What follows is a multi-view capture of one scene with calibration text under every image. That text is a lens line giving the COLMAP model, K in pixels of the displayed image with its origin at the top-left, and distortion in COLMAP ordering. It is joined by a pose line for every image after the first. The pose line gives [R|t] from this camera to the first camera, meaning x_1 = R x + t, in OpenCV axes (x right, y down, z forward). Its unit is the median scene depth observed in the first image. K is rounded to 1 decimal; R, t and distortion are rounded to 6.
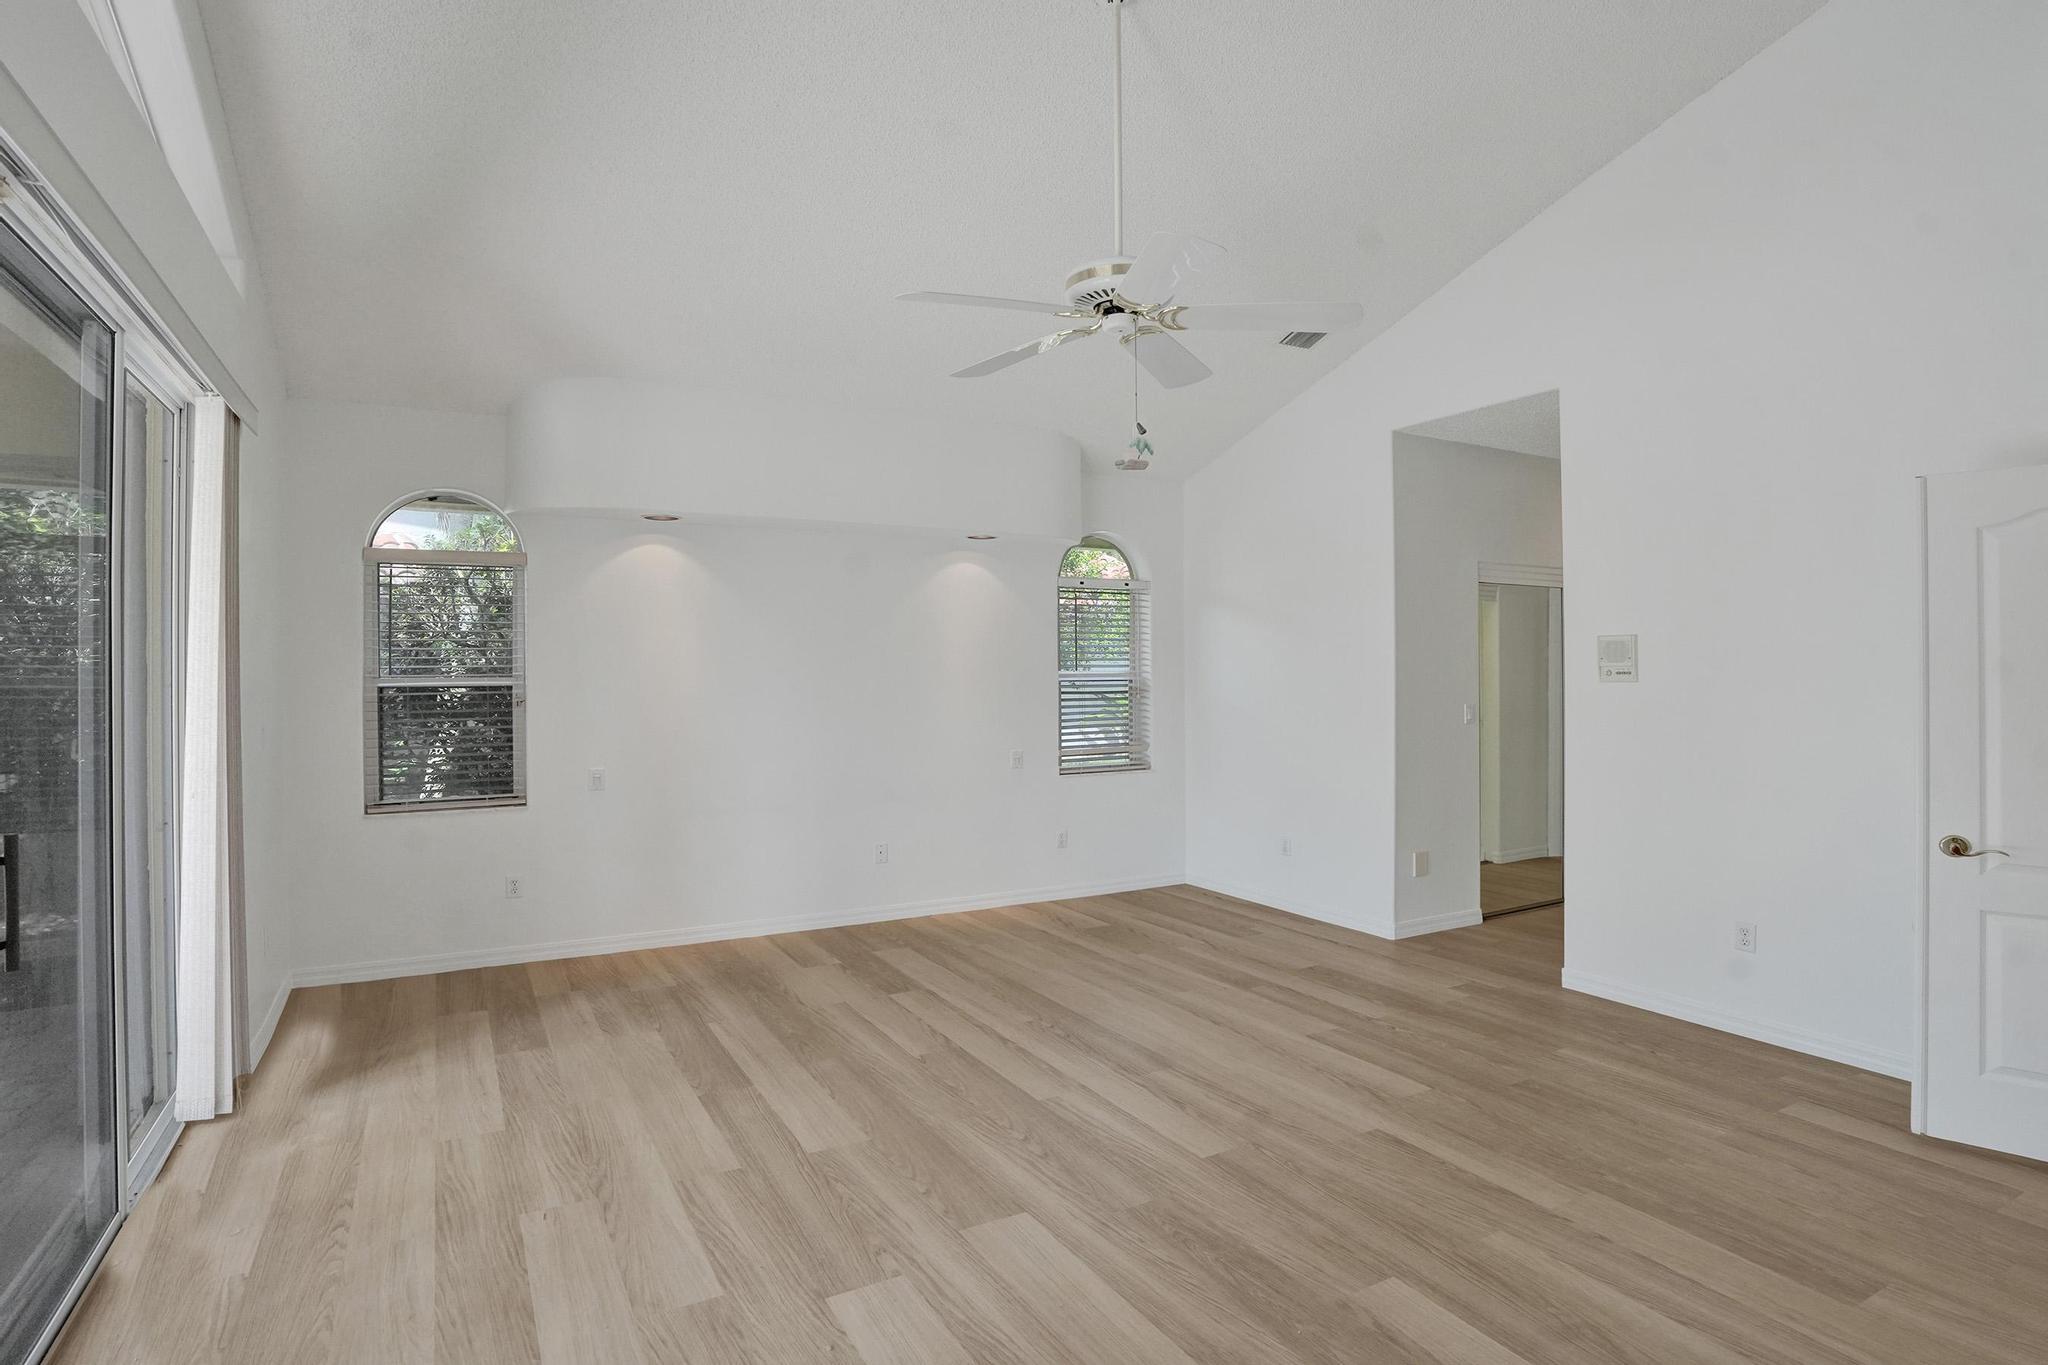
lens RADIAL K [[1060.9, 0, 1025.9], [0, 1060.9, 680.3], [0, 0, 1]] dist [-0.004731, 0.002084]
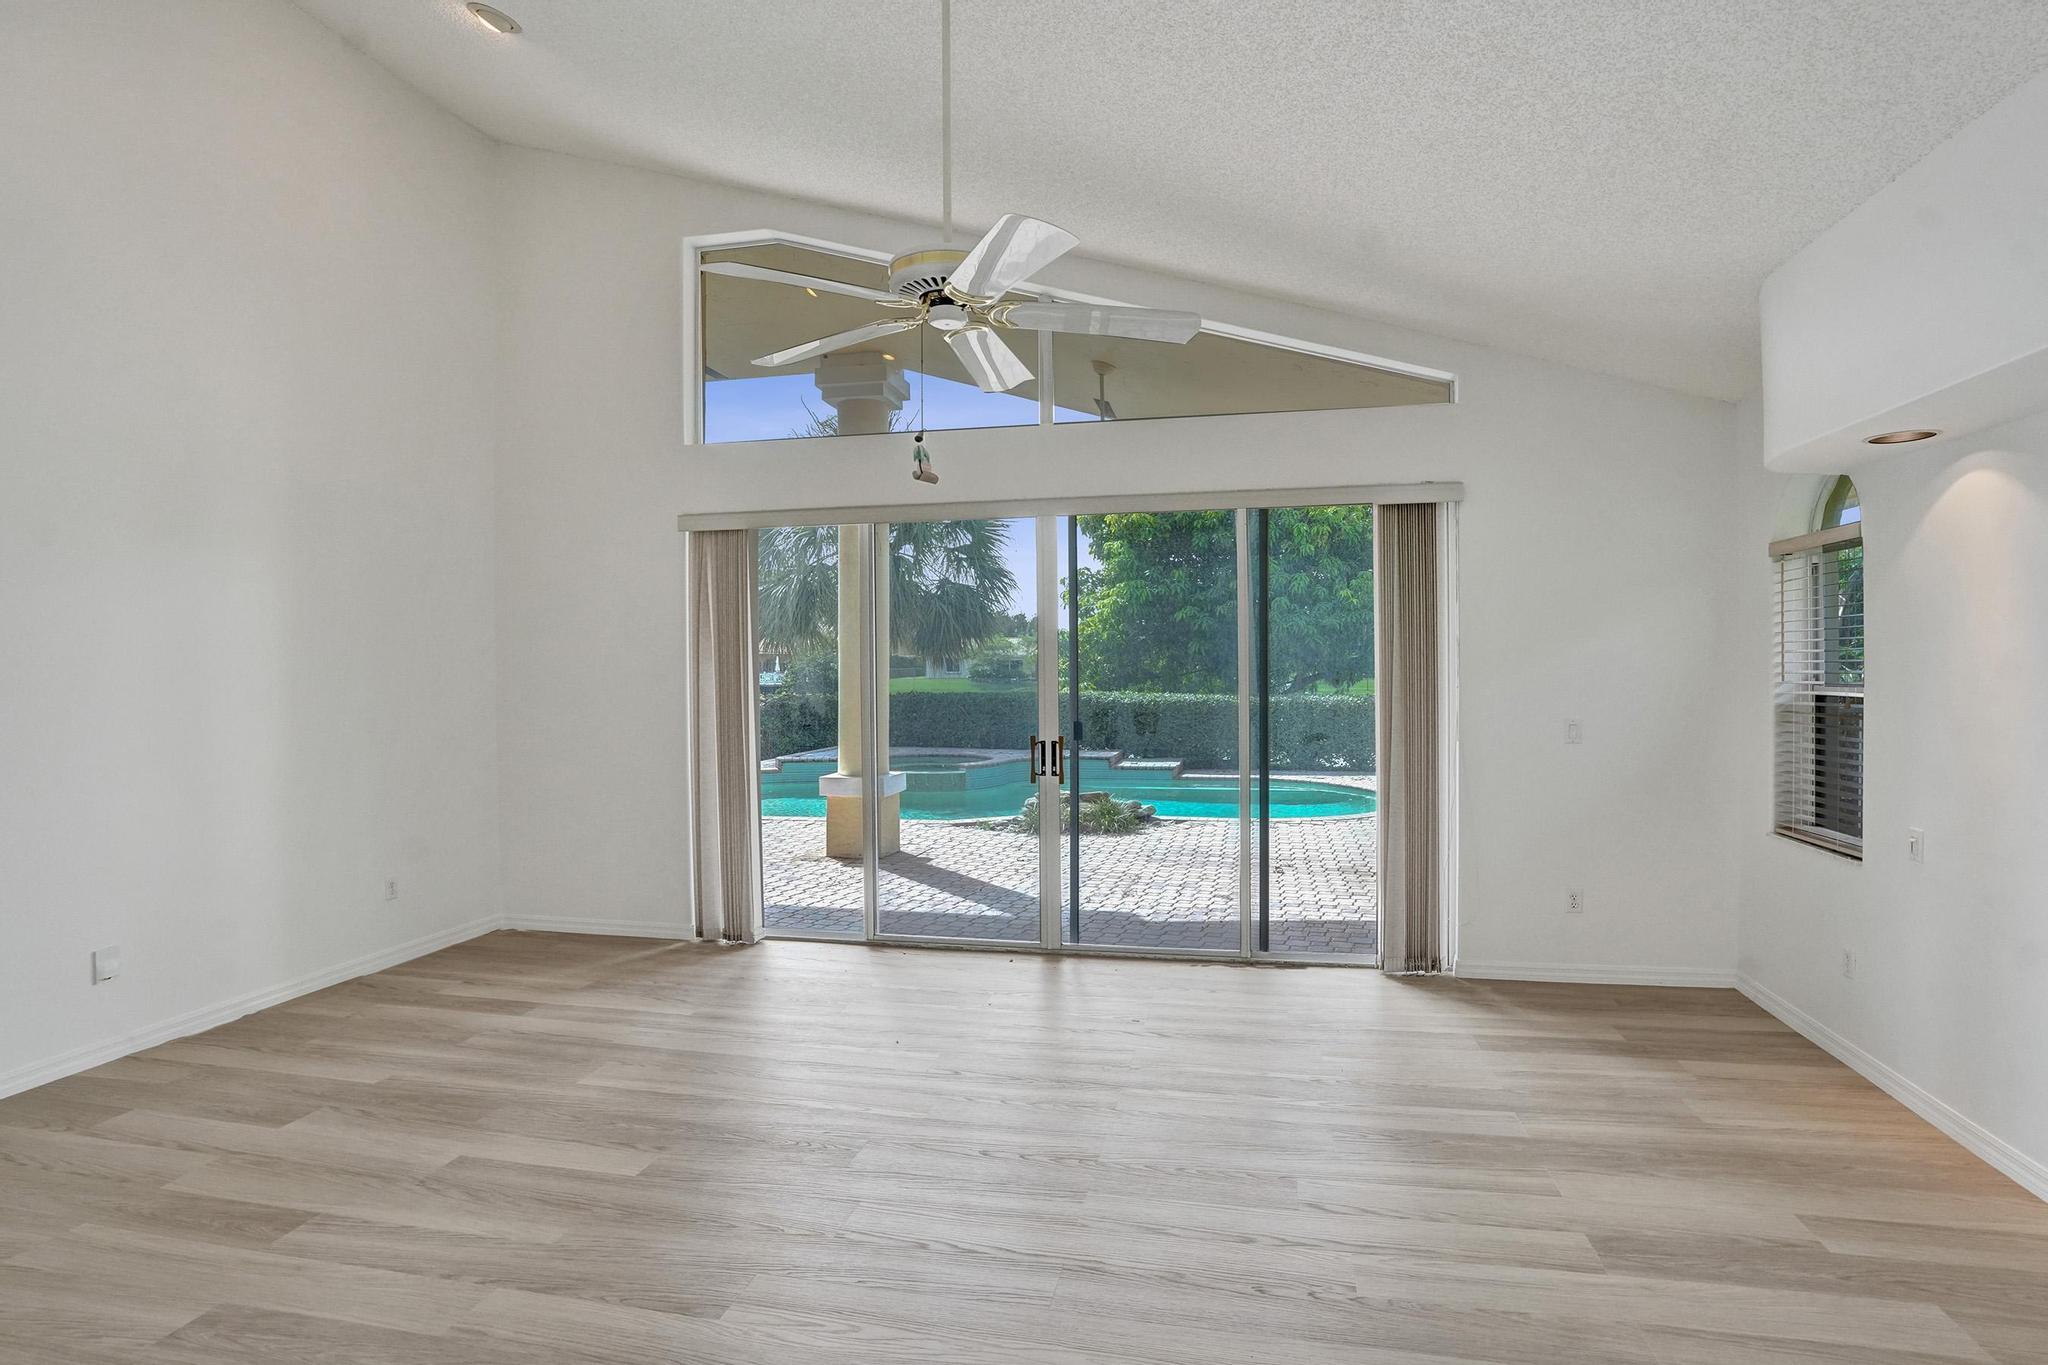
lens RADIAL K [[1060.9, 0, 1024.9], [0, 1060.9, 678.6], [0, 0, 1]] dist [-0.004731, 0.002084]
pose [[-0.661286, 0.014006, -0.750003, 0.554511], [0.008147, 0.999901, 0.011490, -0.025558], [0.750089, 0.001488, -0.661335, 1.236868]]
